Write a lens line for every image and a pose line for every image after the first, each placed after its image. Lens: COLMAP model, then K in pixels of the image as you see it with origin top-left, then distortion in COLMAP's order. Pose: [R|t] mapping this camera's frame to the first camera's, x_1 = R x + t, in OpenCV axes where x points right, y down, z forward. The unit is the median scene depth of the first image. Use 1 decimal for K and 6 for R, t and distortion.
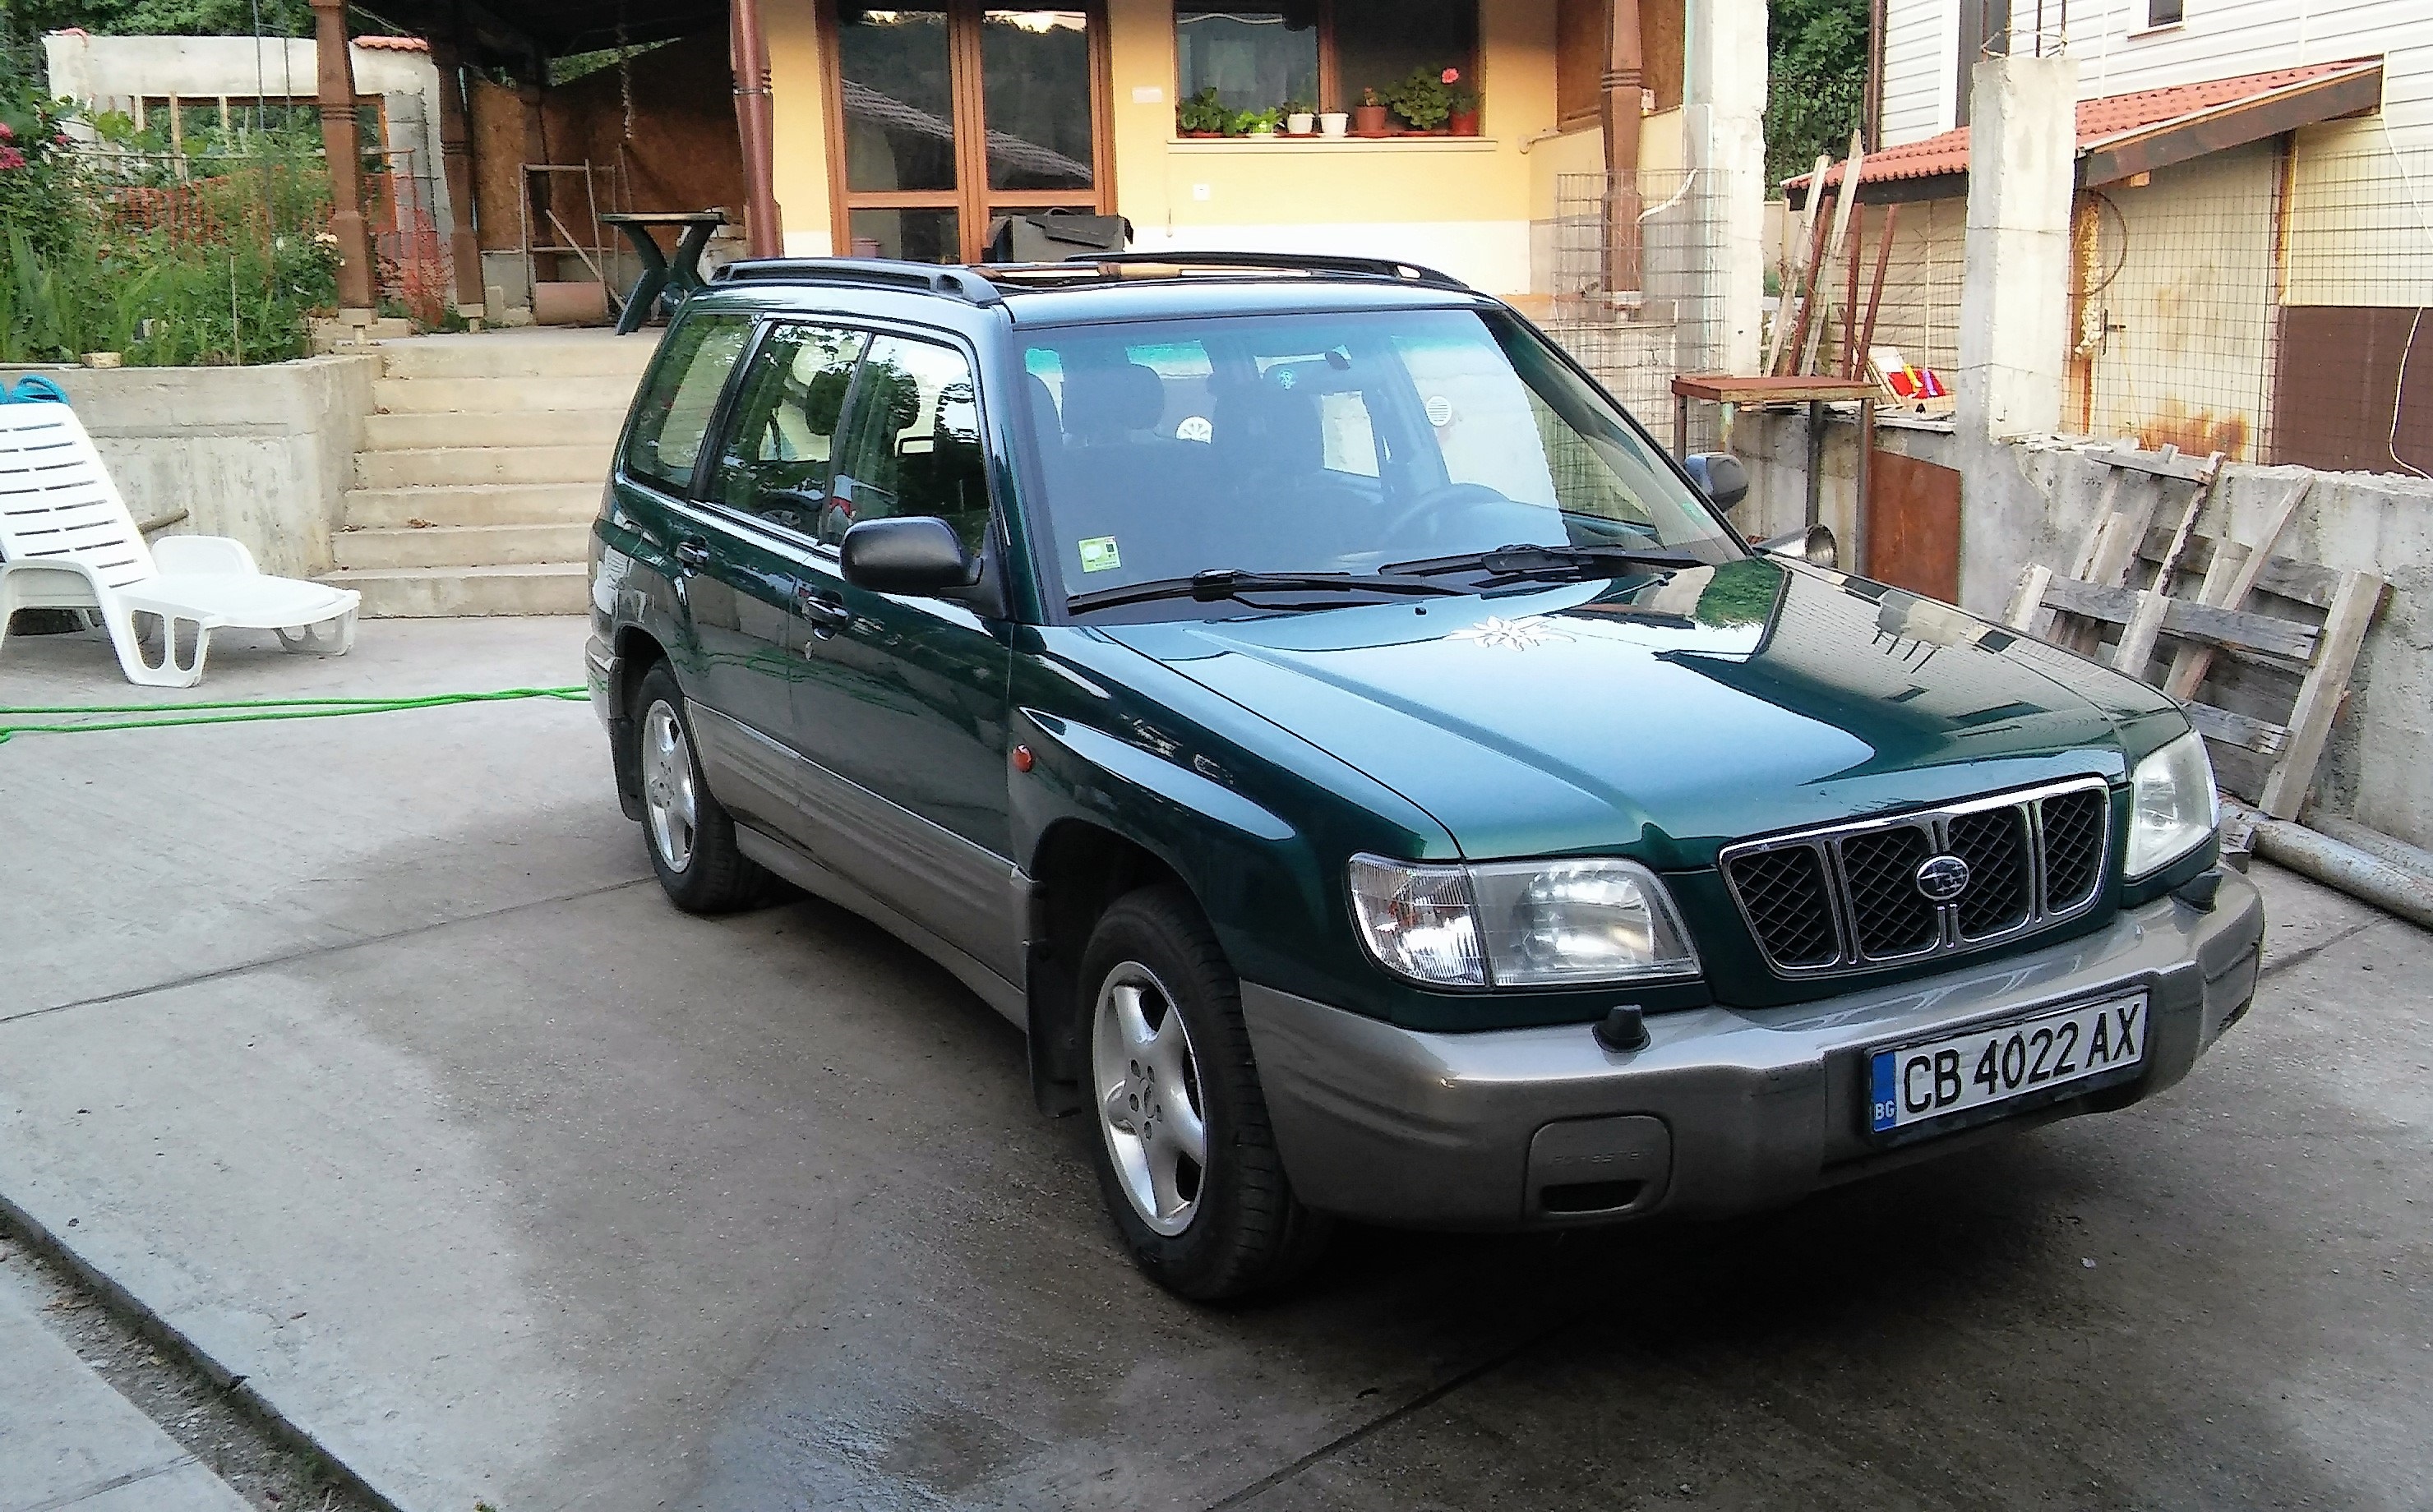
lens RADIAL K [[2242.6, 0, 1330.9], [0, 2242.6, 752.1], [0, 0, 1]] dist [0.109235, -0.177197]
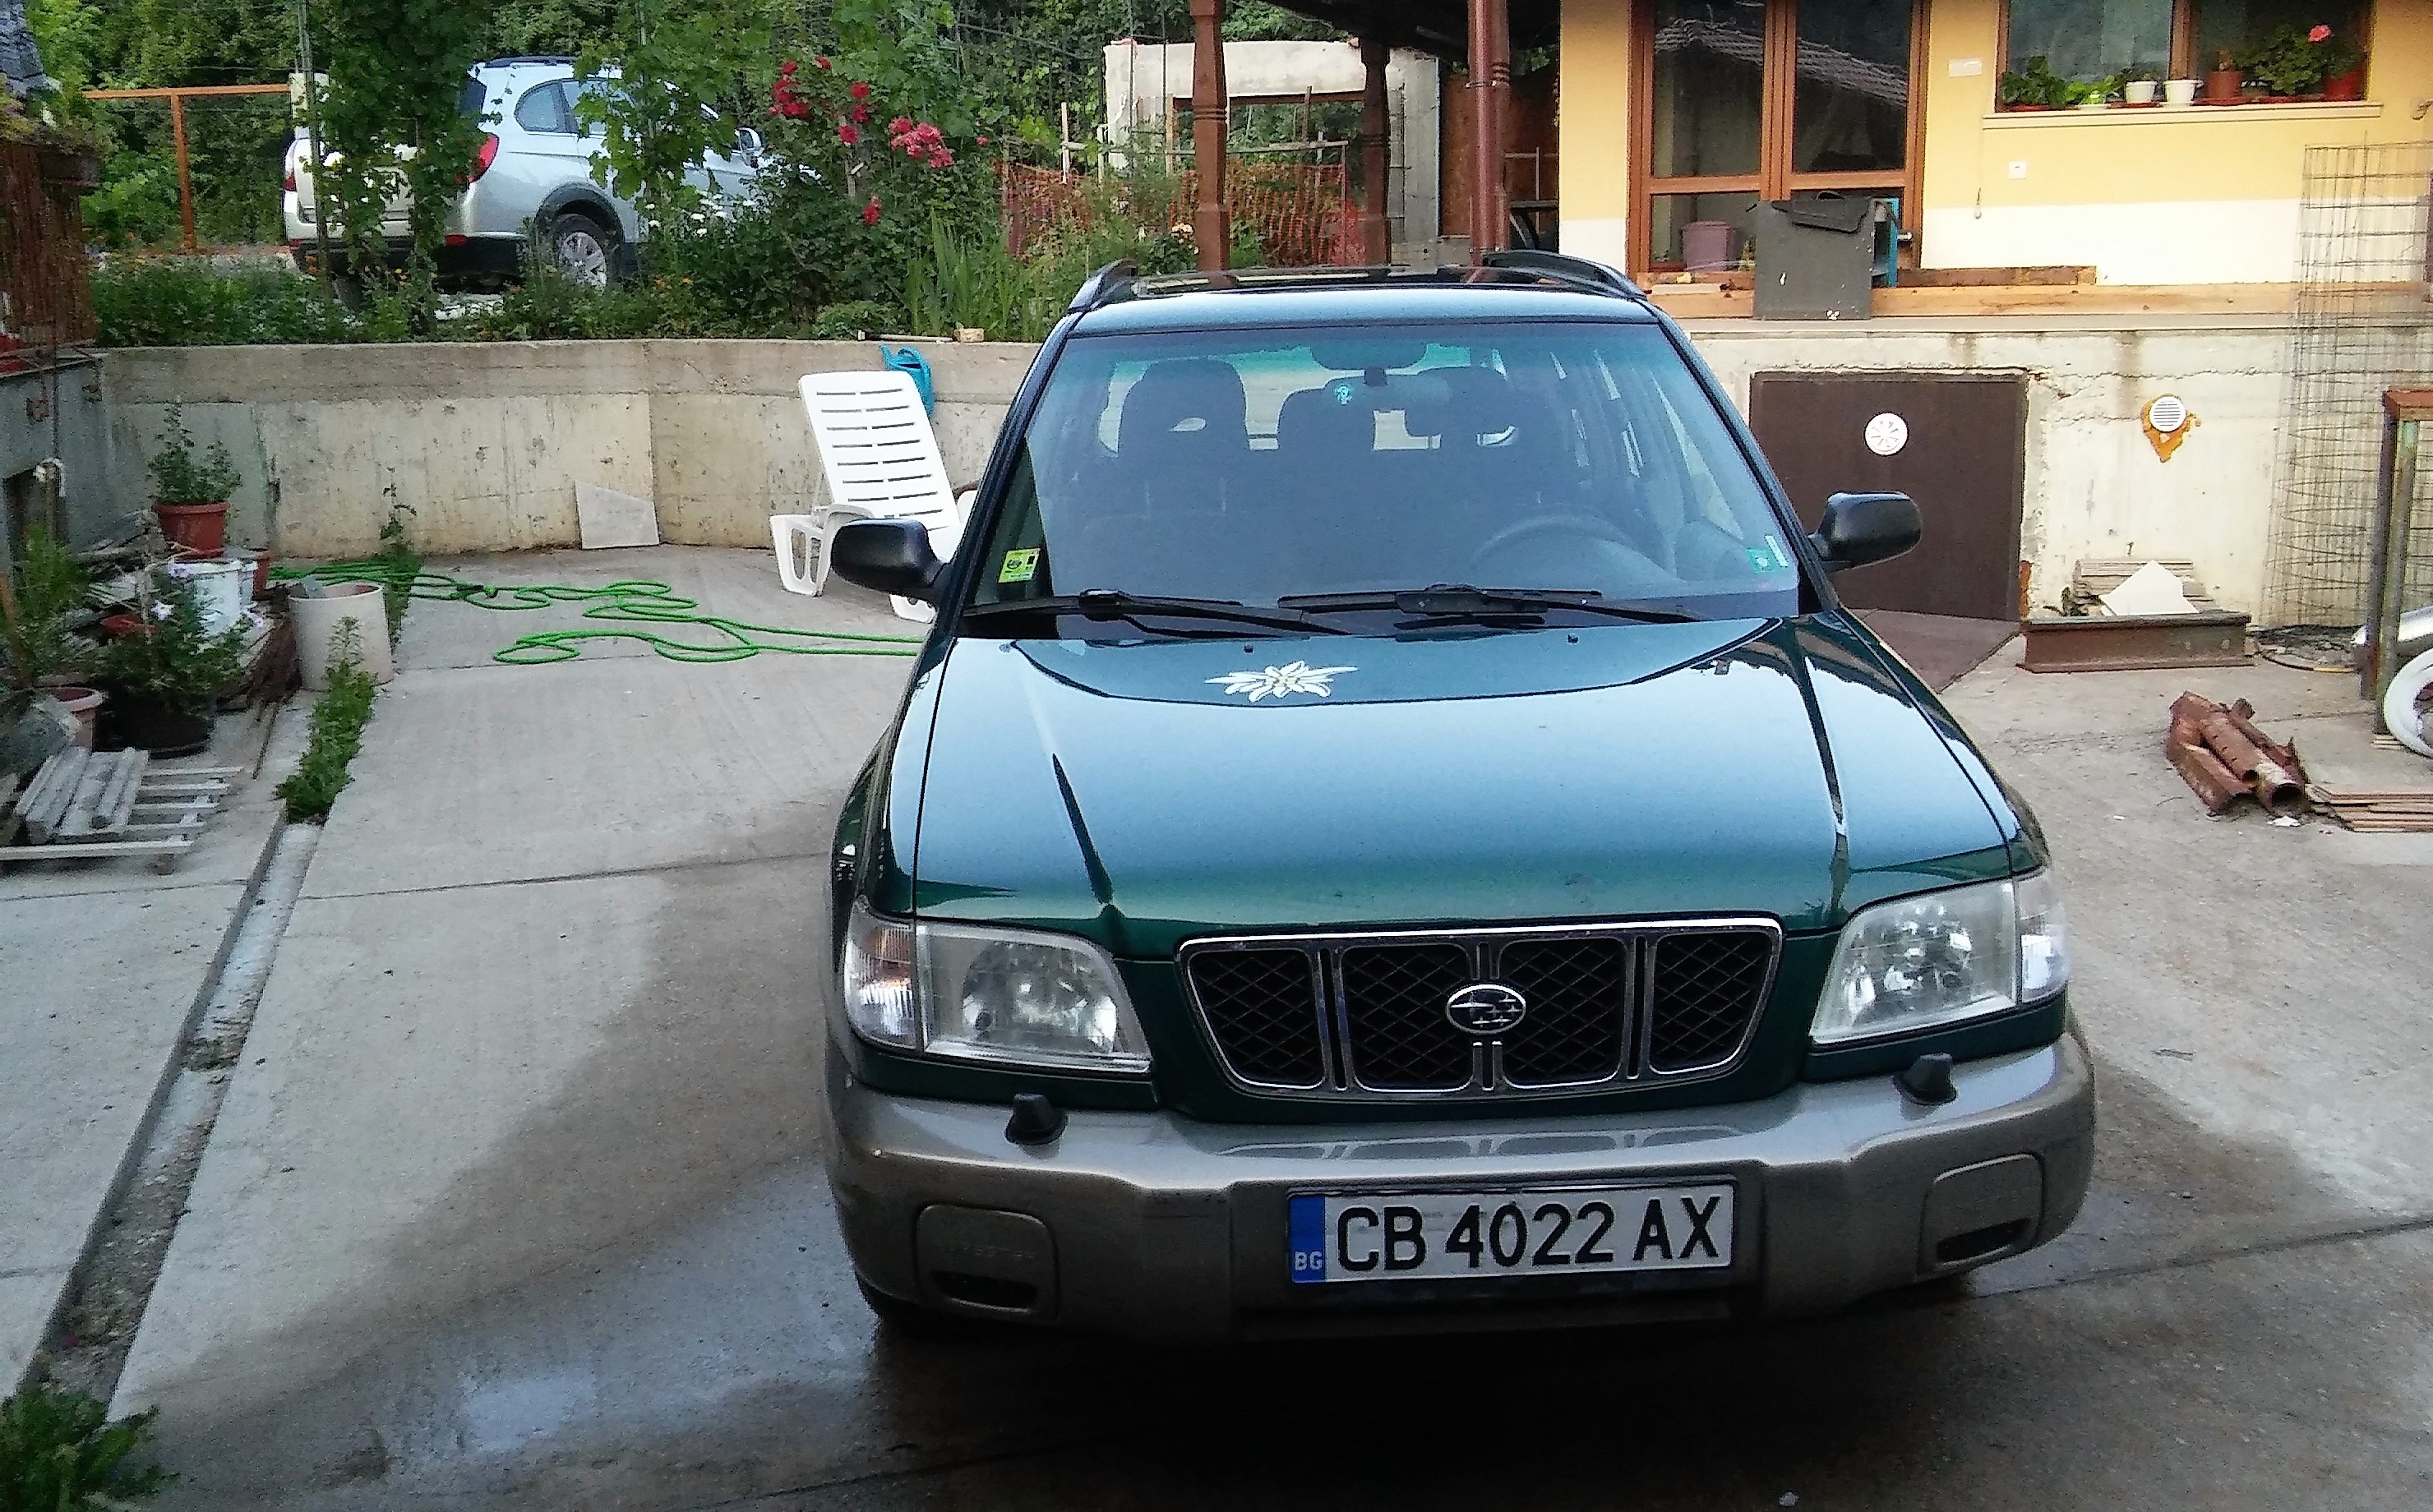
lens RADIAL K [[2242.6, 0, 1330.9], [0, 2242.6, 752.1], [0, 0, 1]] dist [0.109235, -0.177197]
pose [[0.894625, 0.102004, -0.435018, 0.576182], [-0.097561, 0.994695, 0.032603, -0.063895], [0.436036, 0.013274, 0.899831, 0.198261]]
